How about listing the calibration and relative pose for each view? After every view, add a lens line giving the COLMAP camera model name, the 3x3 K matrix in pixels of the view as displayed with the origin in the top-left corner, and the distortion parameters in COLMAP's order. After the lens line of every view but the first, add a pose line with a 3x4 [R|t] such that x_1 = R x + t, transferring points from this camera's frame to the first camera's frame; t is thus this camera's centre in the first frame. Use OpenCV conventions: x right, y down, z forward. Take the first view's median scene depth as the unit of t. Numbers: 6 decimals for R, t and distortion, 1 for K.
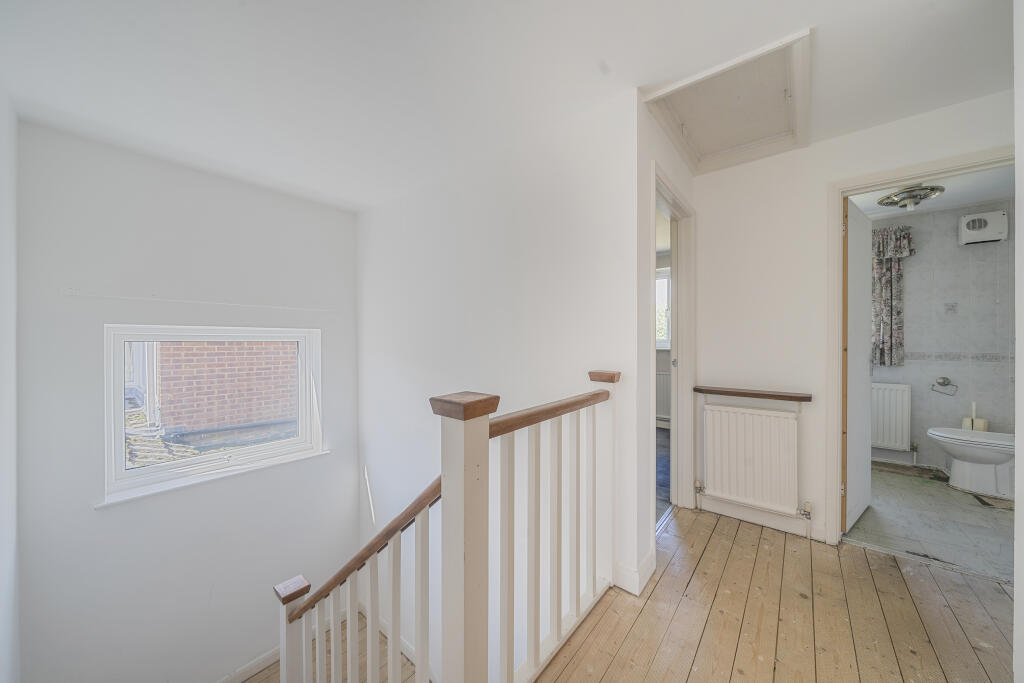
lens RADIAL K [[346.1, 0, 511.3], [0, 346.1, 336.0], [0, 0, 1]] dist [-0.007020, -0.000060]
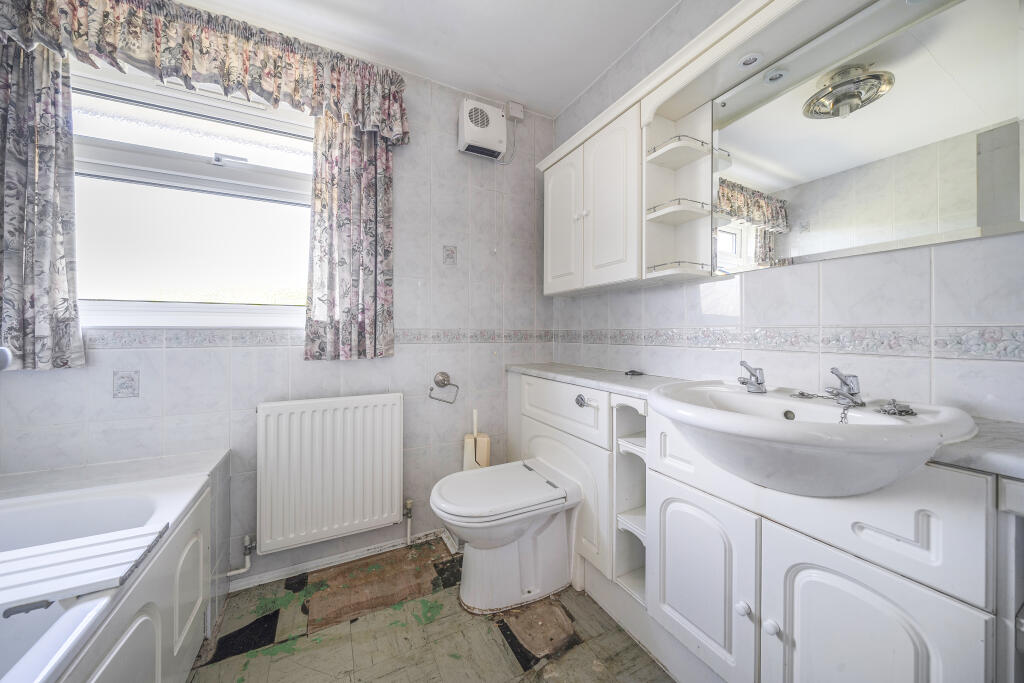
lens RADIAL K [[346.1, 0, 511.0], [0, 346.1, 334.4], [0, 0, 1]] dist [-0.007020, -0.000060]
pose [[0.387370, 0.002058, 0.921922, 0.743381], [0.000532, 0.999997, -0.002456, 0.056287], [-0.921924, 0.001441, 0.387368, 0.644390]]
